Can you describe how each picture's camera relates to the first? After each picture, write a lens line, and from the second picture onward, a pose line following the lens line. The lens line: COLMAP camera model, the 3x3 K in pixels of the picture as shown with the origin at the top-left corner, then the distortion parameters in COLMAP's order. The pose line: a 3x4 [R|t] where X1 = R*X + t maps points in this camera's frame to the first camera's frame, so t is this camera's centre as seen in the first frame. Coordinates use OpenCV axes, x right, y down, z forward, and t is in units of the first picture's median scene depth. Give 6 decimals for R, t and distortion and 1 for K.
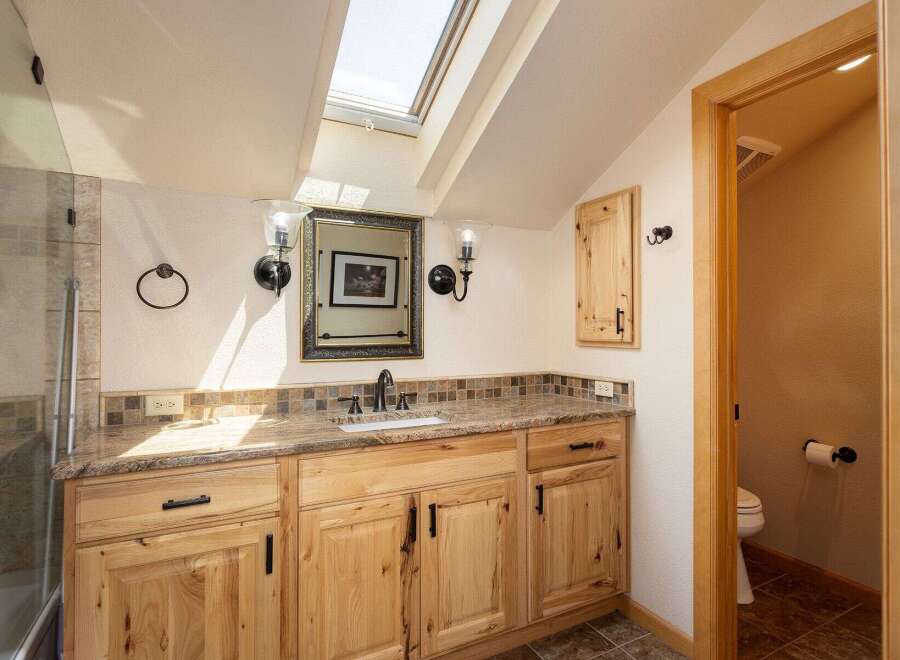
lens RADIAL K [[478.1, 0, 442.0], [0, 478.1, 328.5], [0, 0, 1]] dist [-0.015191, 0.009598]
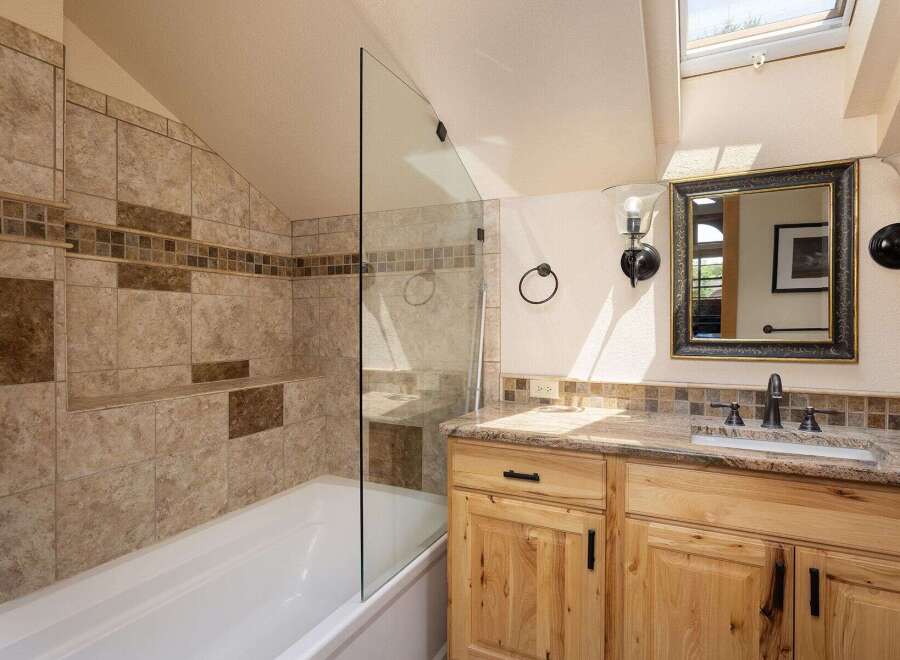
lens RADIAL K [[478.1, 0, 442.0], [0, 478.1, 328.5], [0, 0, 1]] dist [-0.015191, 0.009598]
pose [[0.605994, 0.009403, -0.795413, 0.197553], [0.004384, 0.999875, 0.015160, -0.000927], [0.795457, -0.012674, 0.605878, 0.138178]]
